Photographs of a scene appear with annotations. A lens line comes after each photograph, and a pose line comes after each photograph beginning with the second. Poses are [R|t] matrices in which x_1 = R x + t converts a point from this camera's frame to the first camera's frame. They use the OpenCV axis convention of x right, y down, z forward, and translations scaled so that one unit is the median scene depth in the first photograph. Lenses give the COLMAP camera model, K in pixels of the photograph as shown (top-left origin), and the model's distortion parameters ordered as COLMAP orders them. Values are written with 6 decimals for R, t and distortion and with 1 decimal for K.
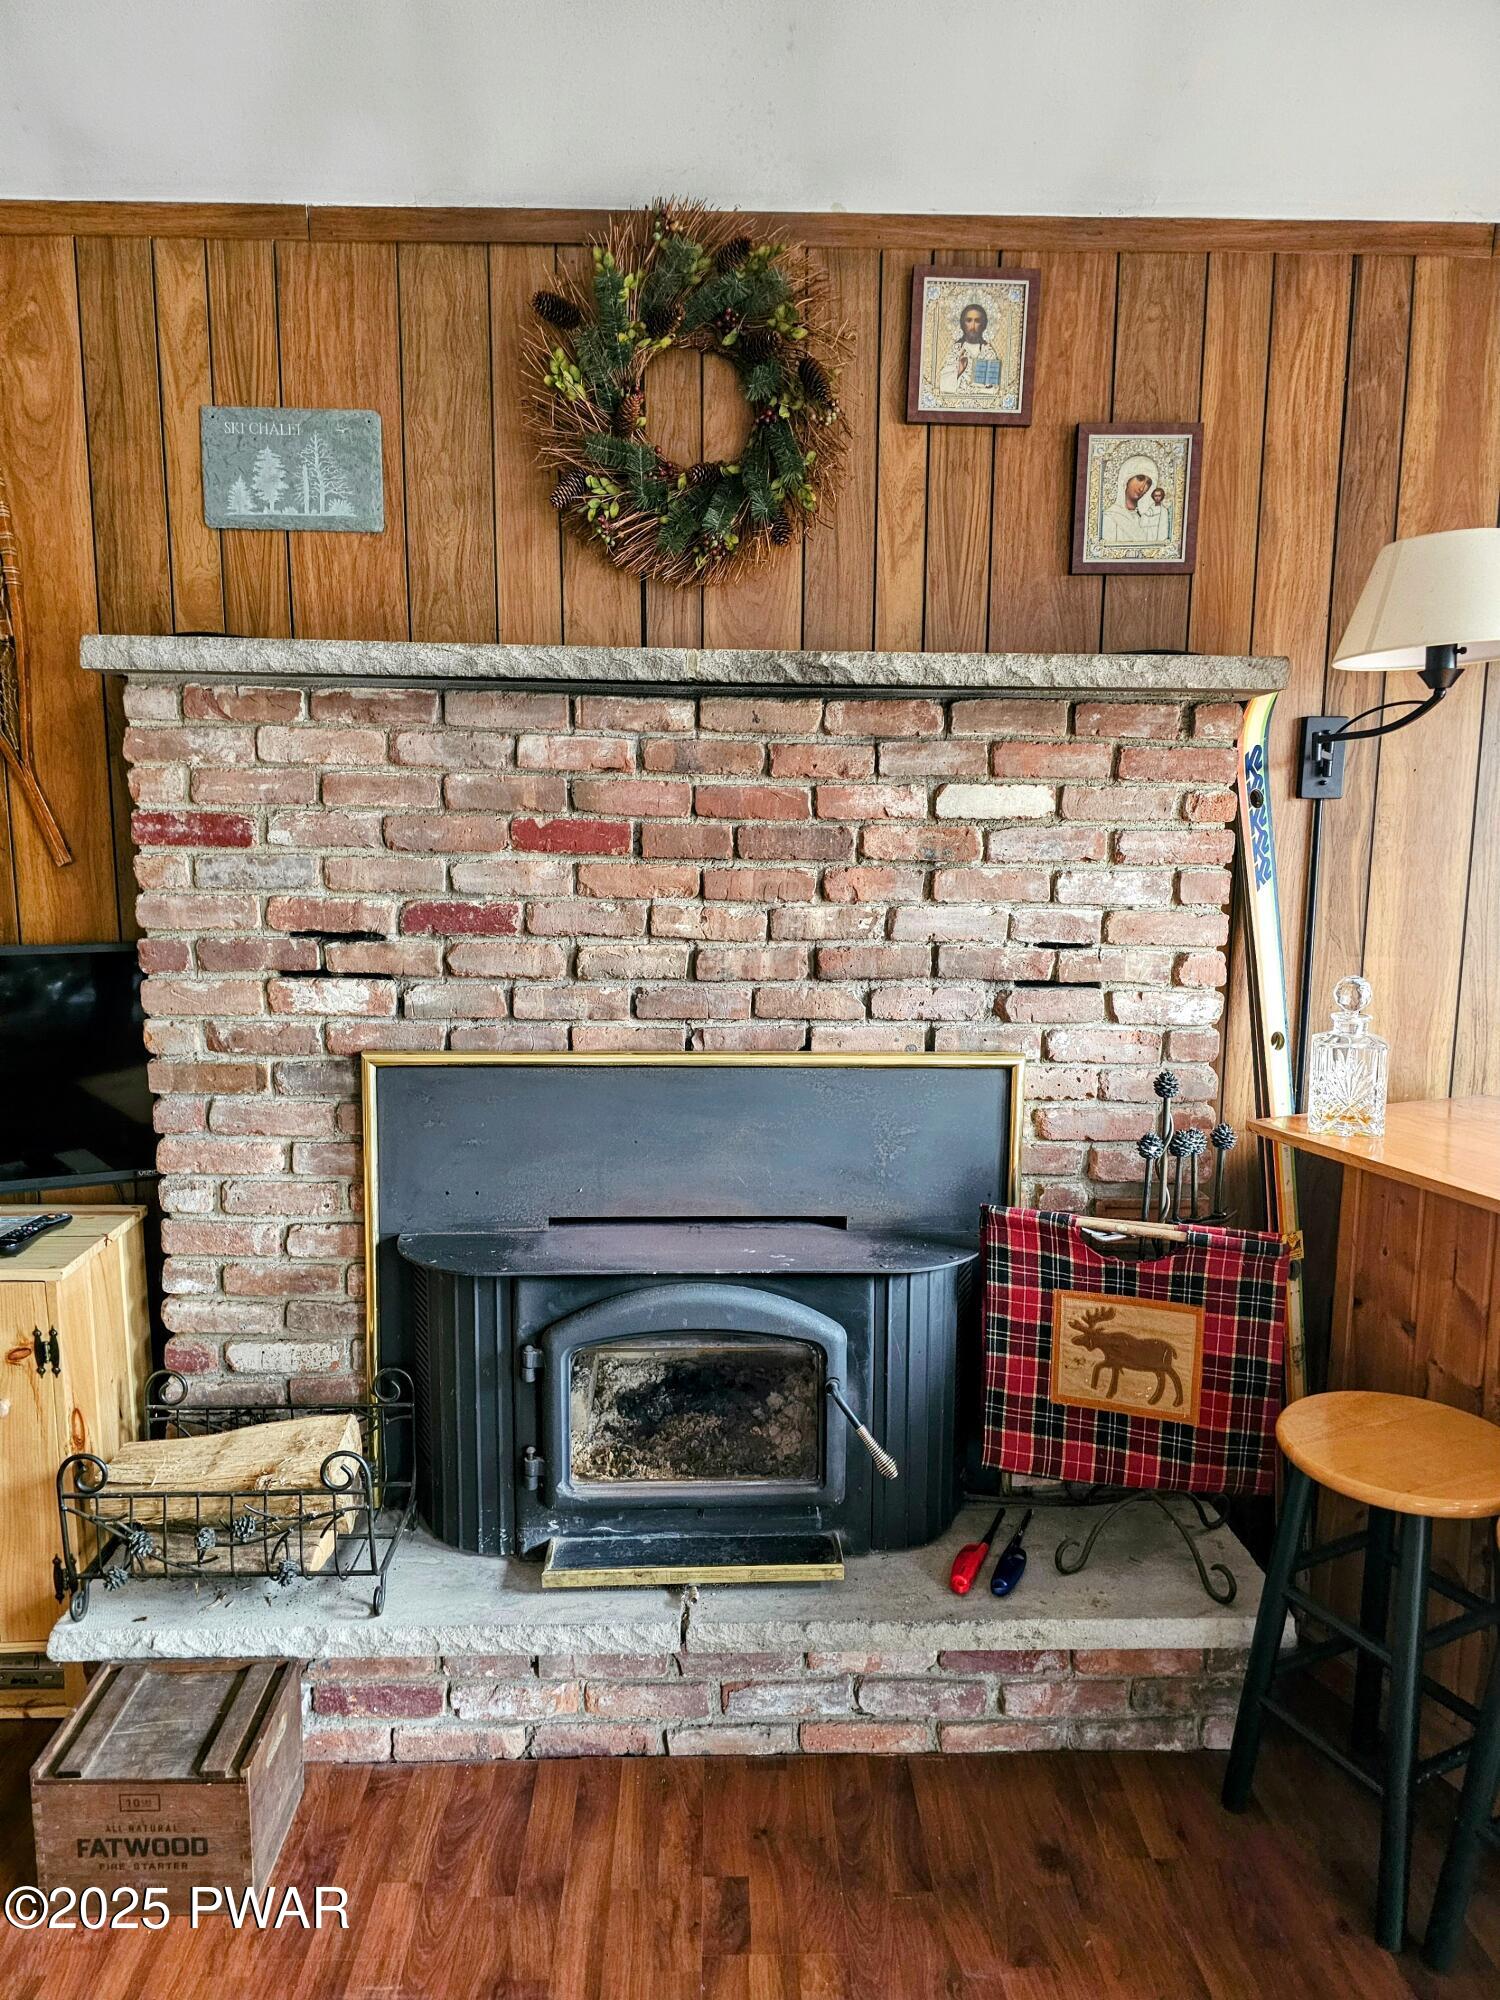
lens RADIAL K [[1333.3, 0, 744.2], [0, 1333.3, 1029.5], [0, 0, 1]] dist [0.072791, -0.059811]
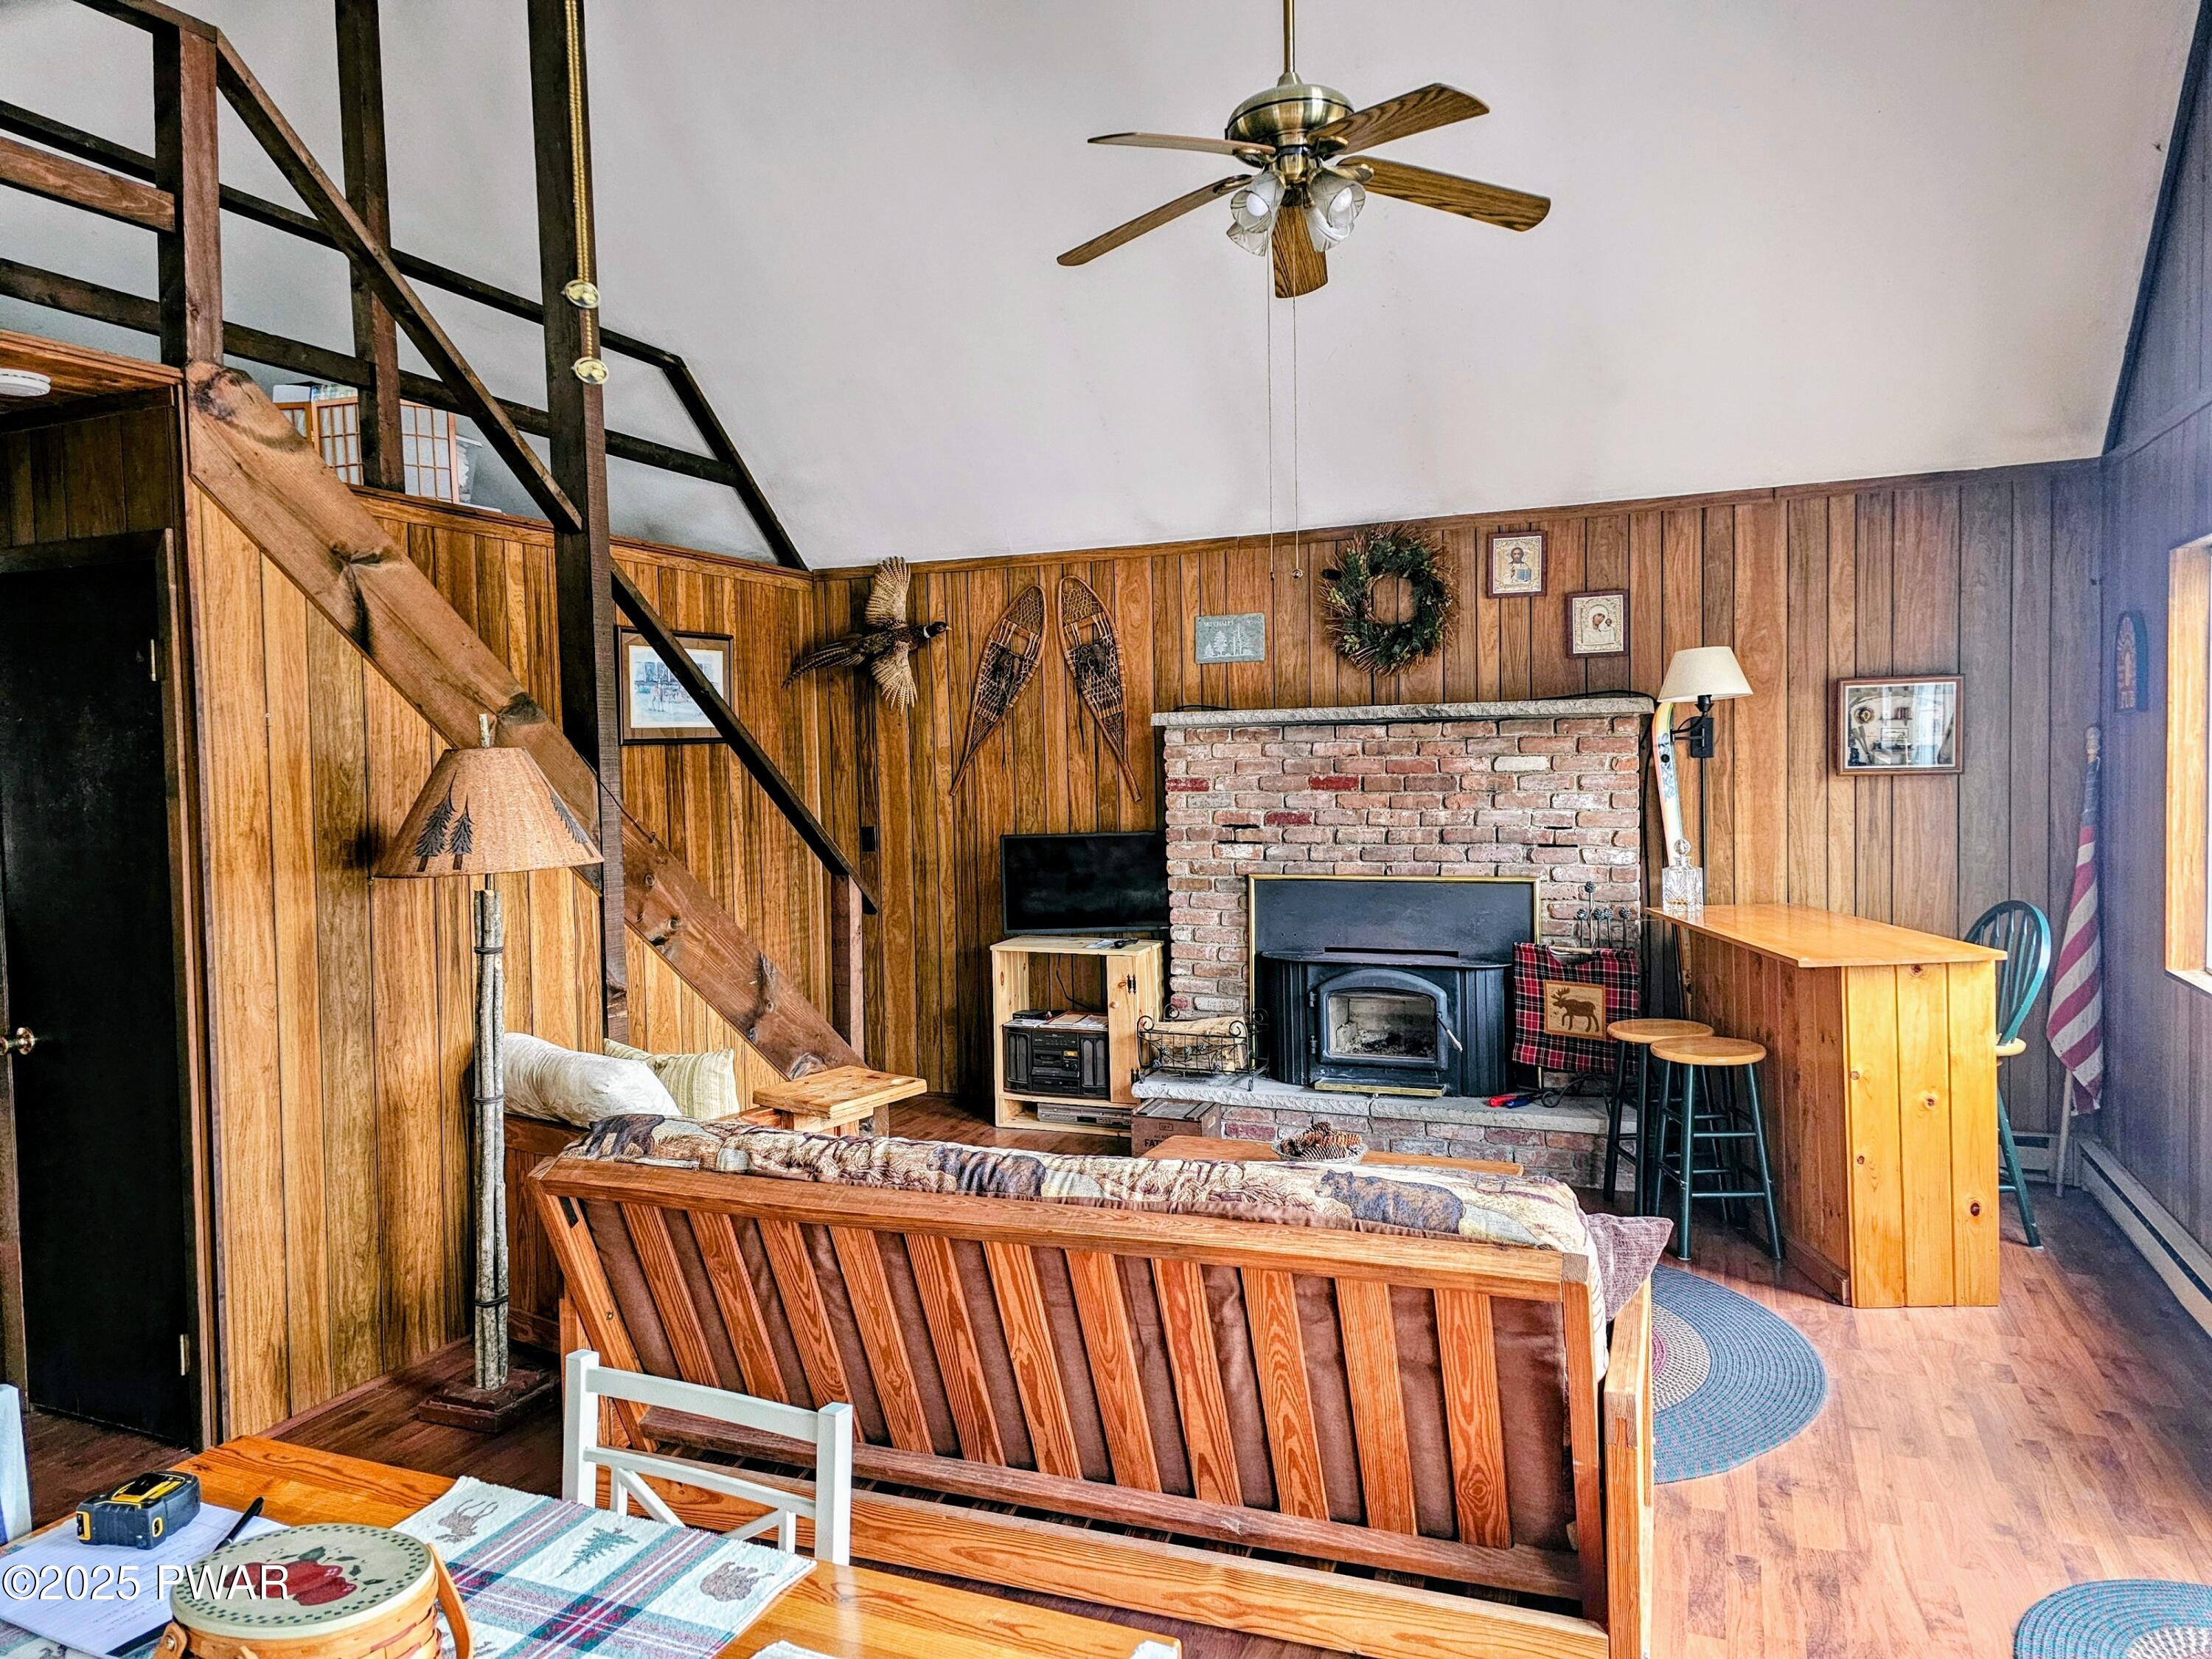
lens RADIAL K [[1474.6, 0, 1096.2], [0, 1474.6, 819.8], [0, 0, 1]] dist [0.072791, -0.059811]
pose [[0.912787, -0.012289, -0.408251, 0.546156], [-0.031186, 0.994532, -0.099666, 0.191971], [0.407244, 0.103705, 0.907413, -1.524857]]
